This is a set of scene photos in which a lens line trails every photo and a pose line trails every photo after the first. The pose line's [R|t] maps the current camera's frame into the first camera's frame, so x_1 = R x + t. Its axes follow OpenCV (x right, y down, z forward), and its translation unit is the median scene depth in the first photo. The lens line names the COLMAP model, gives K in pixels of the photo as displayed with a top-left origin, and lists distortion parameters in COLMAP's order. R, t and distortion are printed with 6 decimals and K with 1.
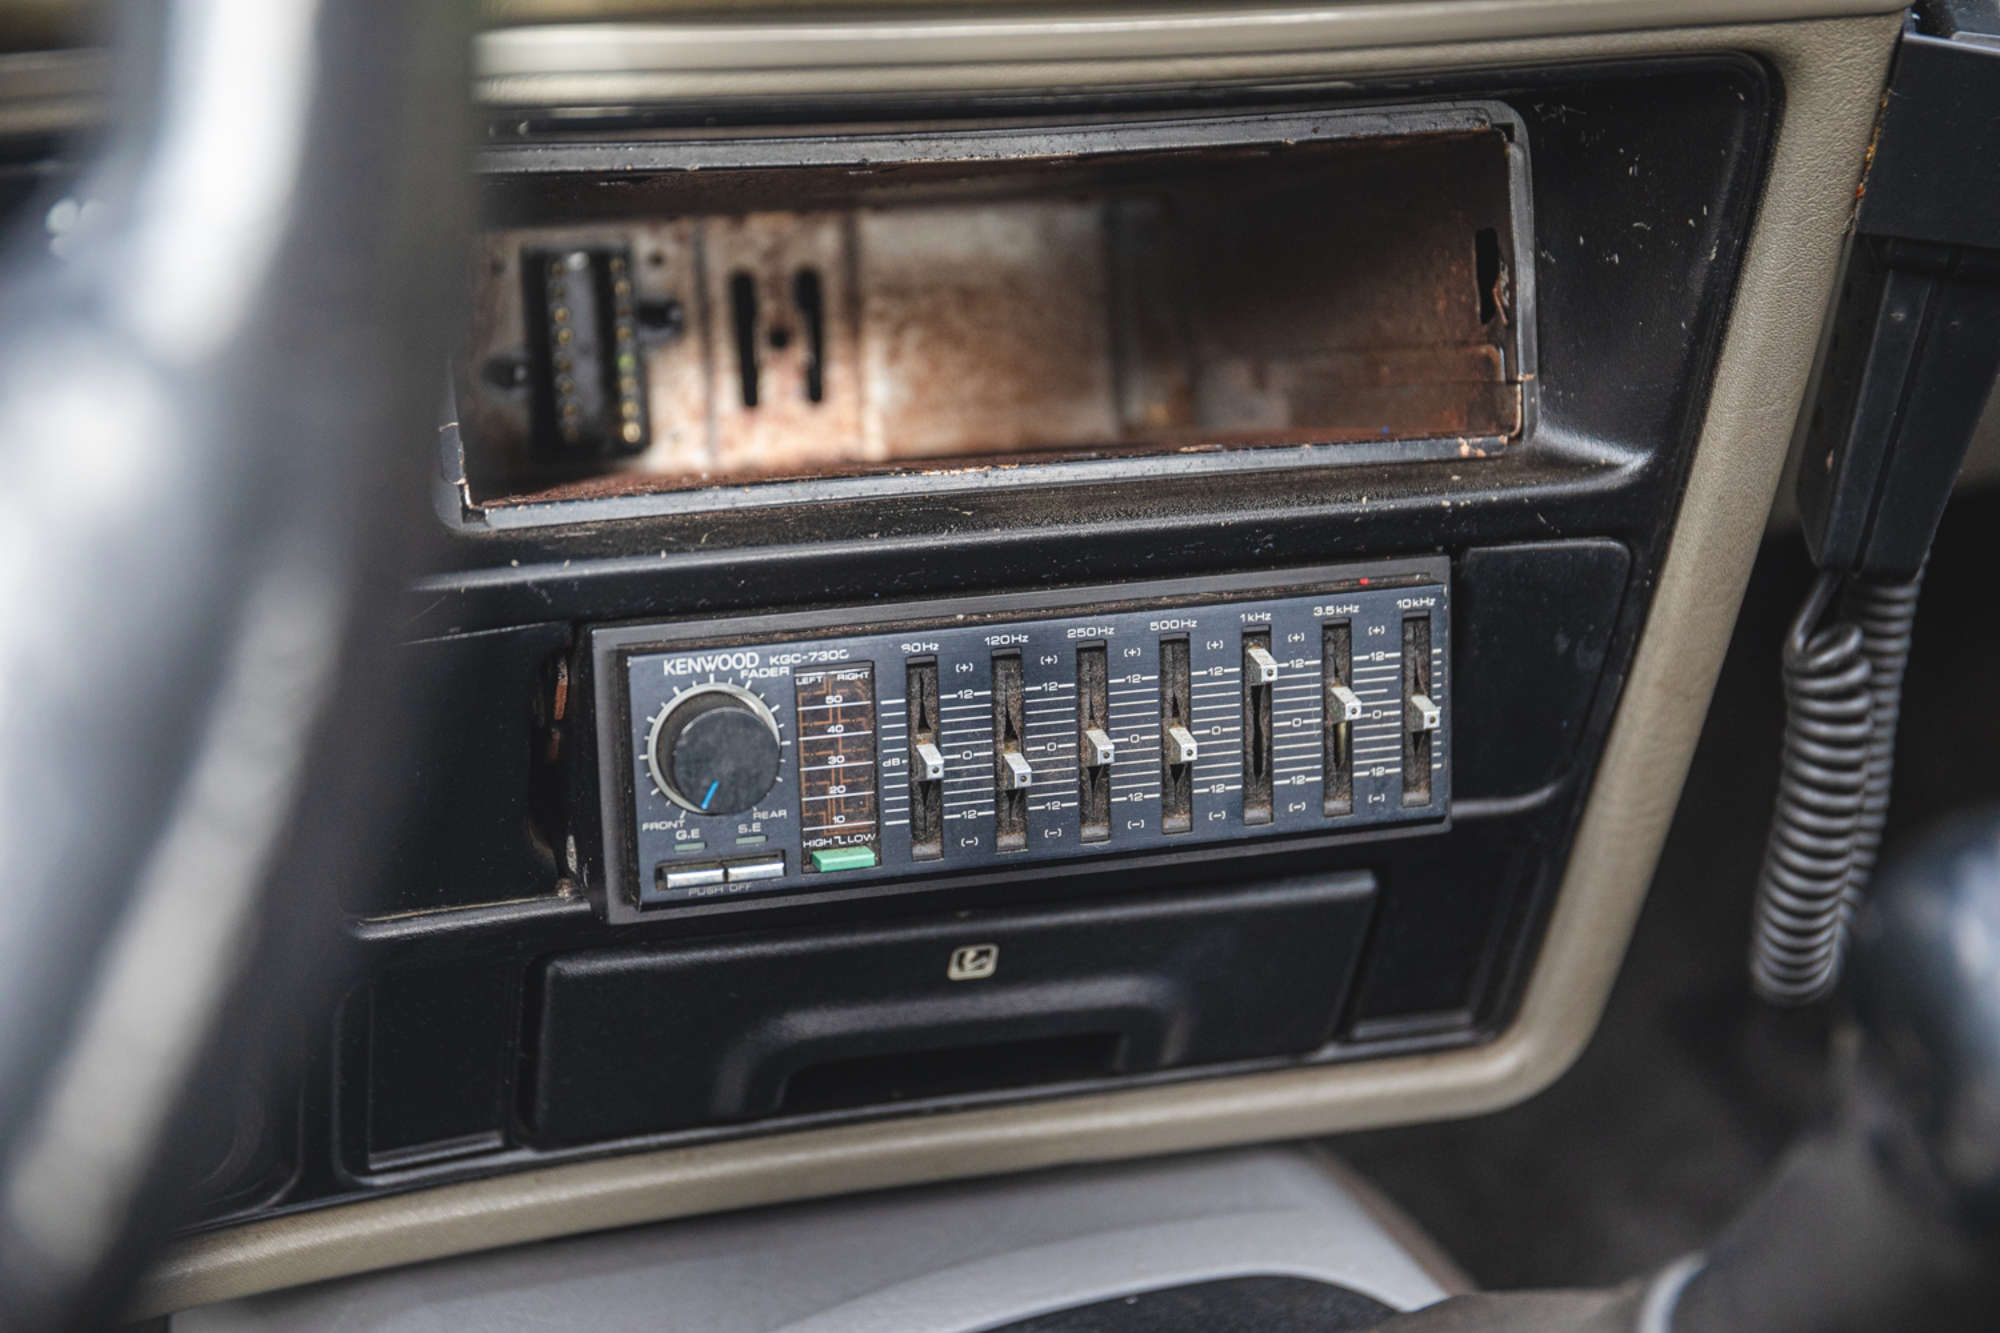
lens RADIAL K [[3622.3, 0, 1007.4], [0, 3622.3, 663.7], [0, 0, 1]] dist [0.106139, 0.000000]
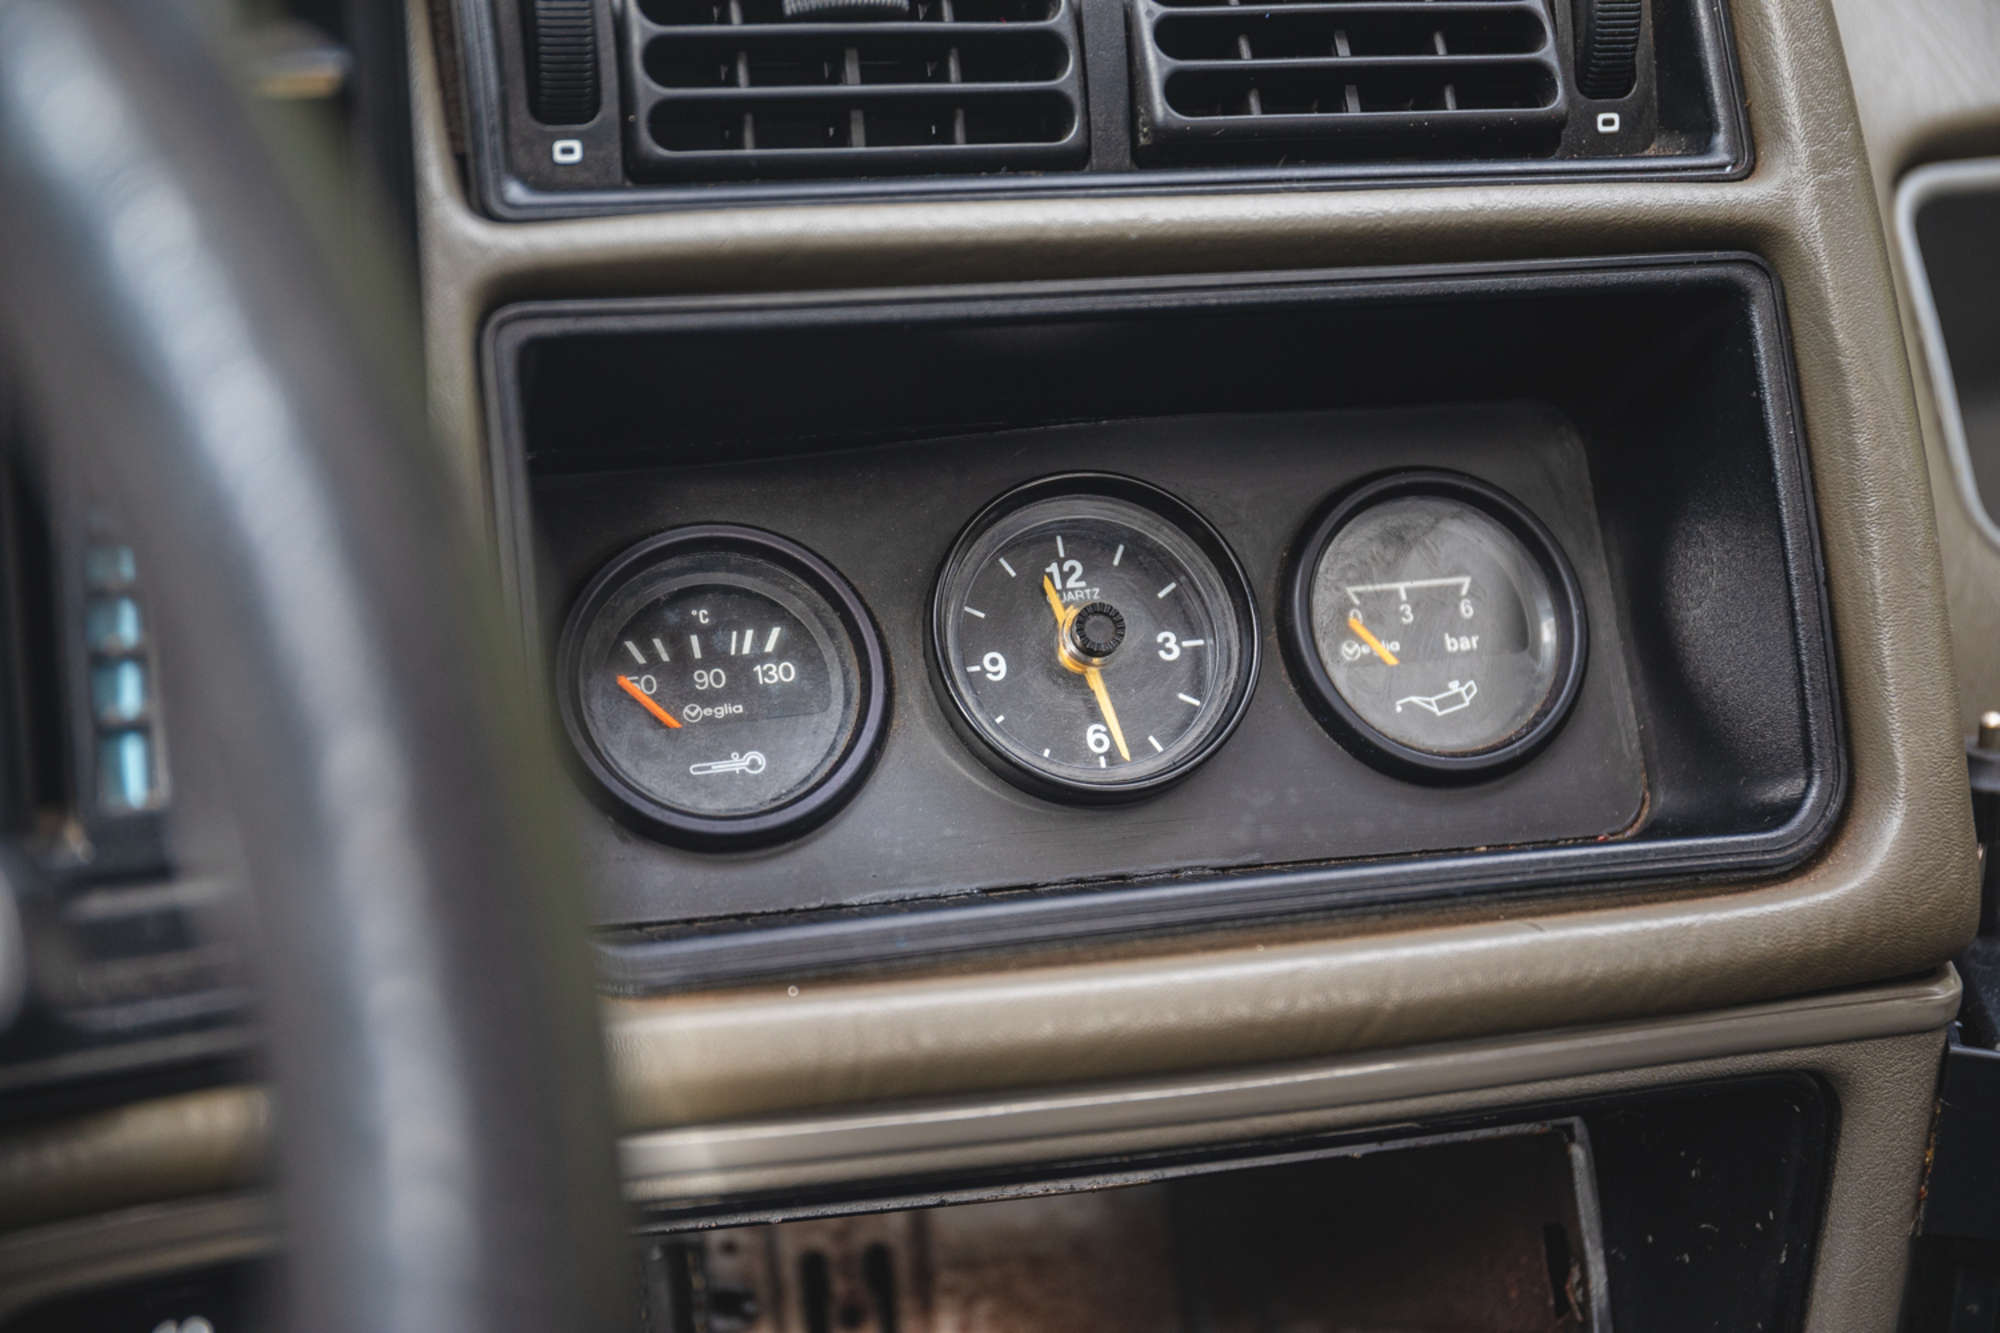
lens RADIAL K [[3622.3, 0, 993.3], [0, 3622.3, 666.7], [0, 0, 1]] dist [0.106139, 0.000000]
pose [[0.999025, -0.043566, -0.007087, -0.010784], [0.041092, 0.976628, -0.210974, -0.064812], [0.016113, 0.210477, 0.977466, -0.029070]]
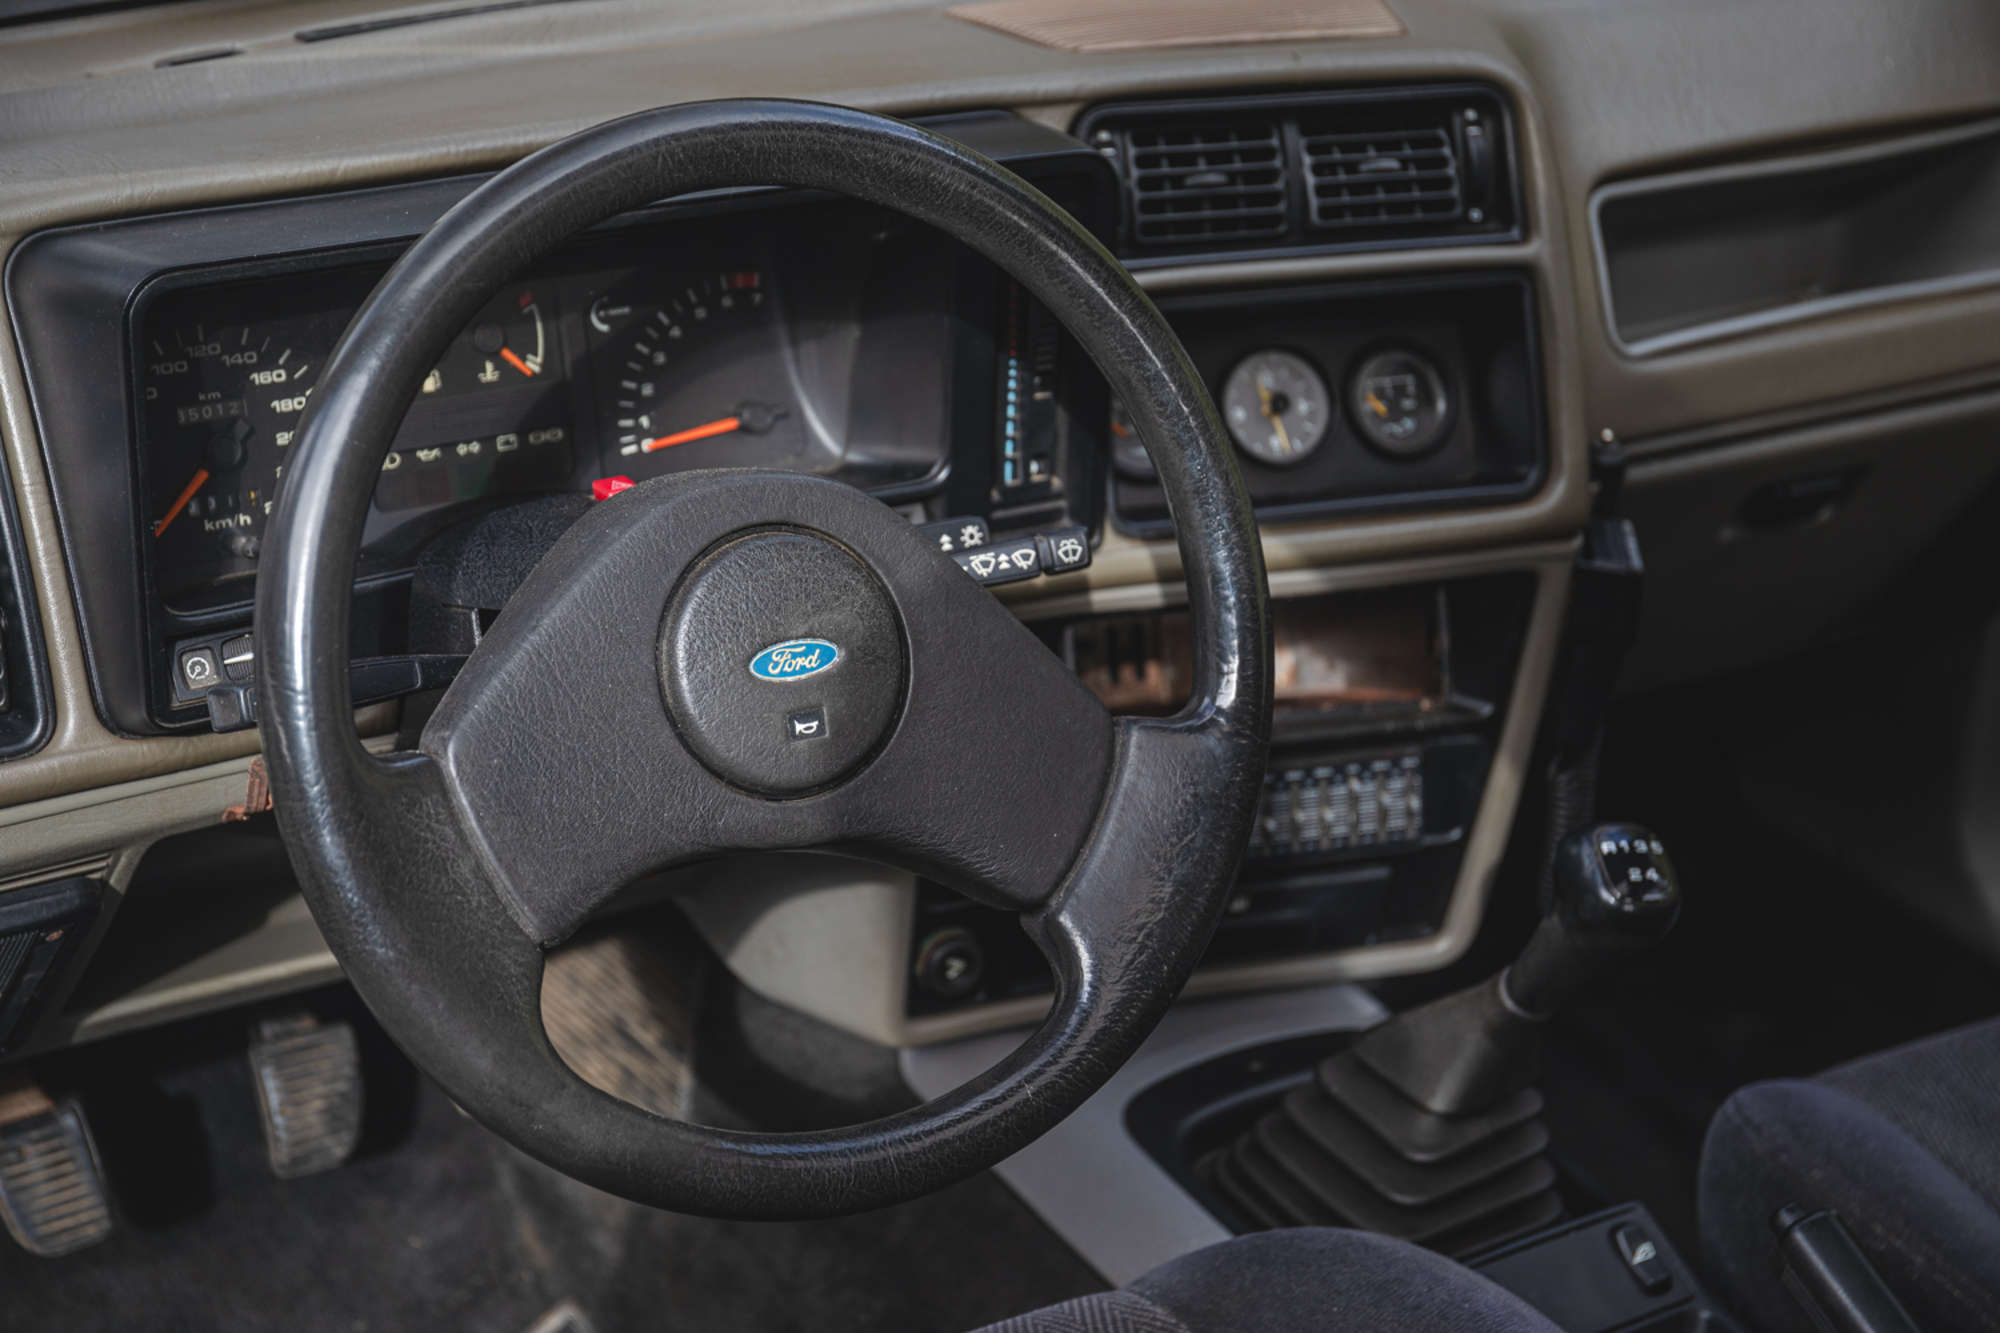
lens RADIAL K [[3852.7, 0, 993.4], [0, 3852.7, 665.8], [0, 0, 1]] dist [0.118166, 0.000000]
pose [[0.998734, -0.015418, 0.047888, -0.327967], [0.017277, 0.999103, -0.038655, 0.016872], [-0.047249, 0.039433, 0.998104, -1.831922]]
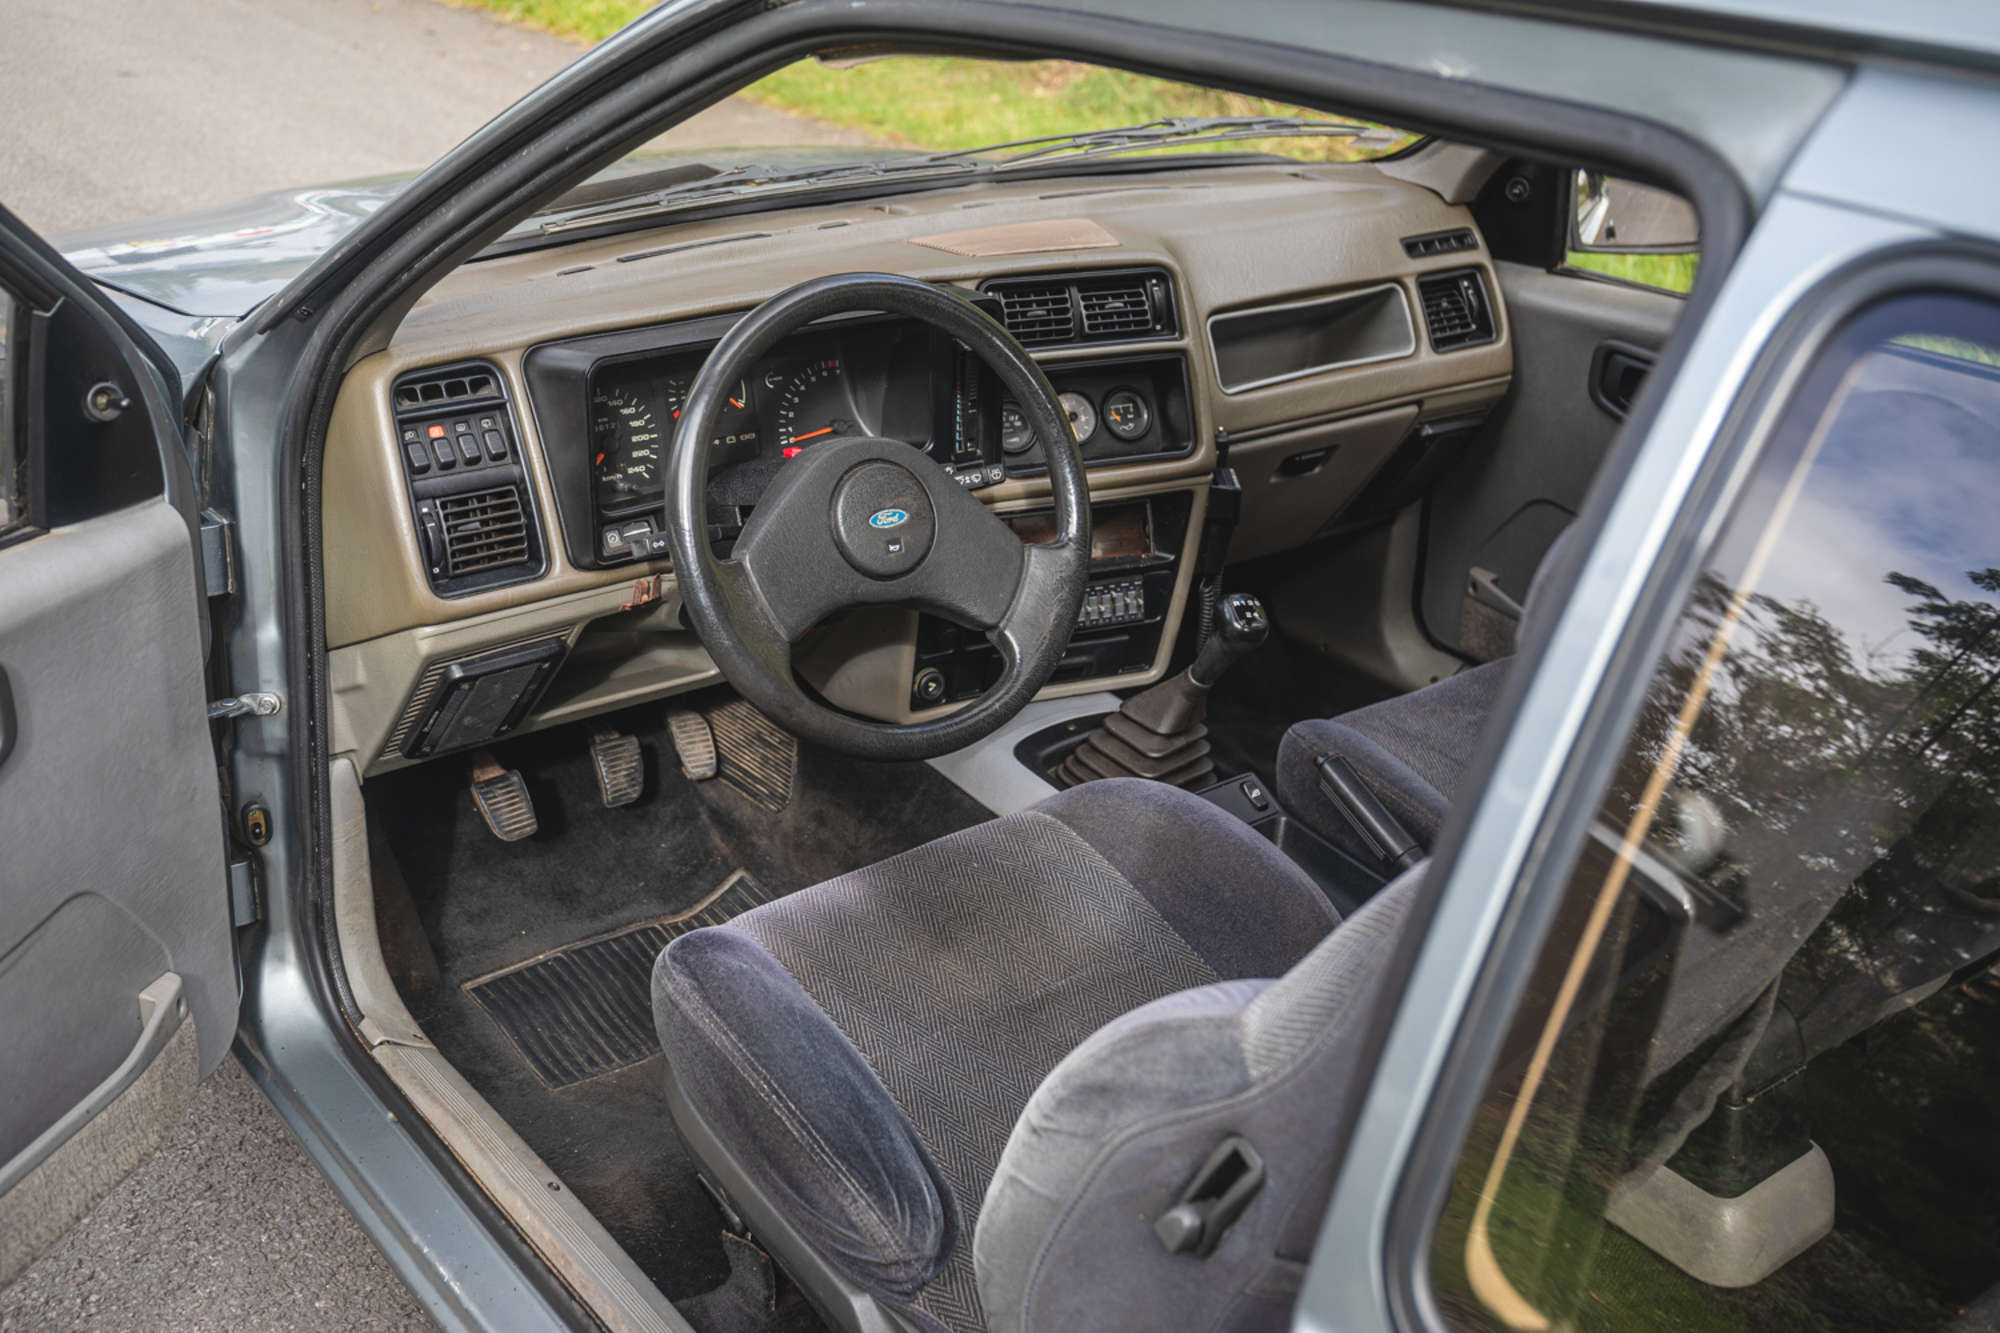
lens RADIAL K [[2228.2, 0, 1001.6], [0, 2228.2, 669.2], [0, 0, 1]] dist [-0.024039, 0.000000]
pose [[0.990085, -0.058413, 0.127748, -0.558936], [0.062149, 0.997742, -0.025459, 0.195433], [-0.125973, 0.033146, 0.991480, -2.477526]]
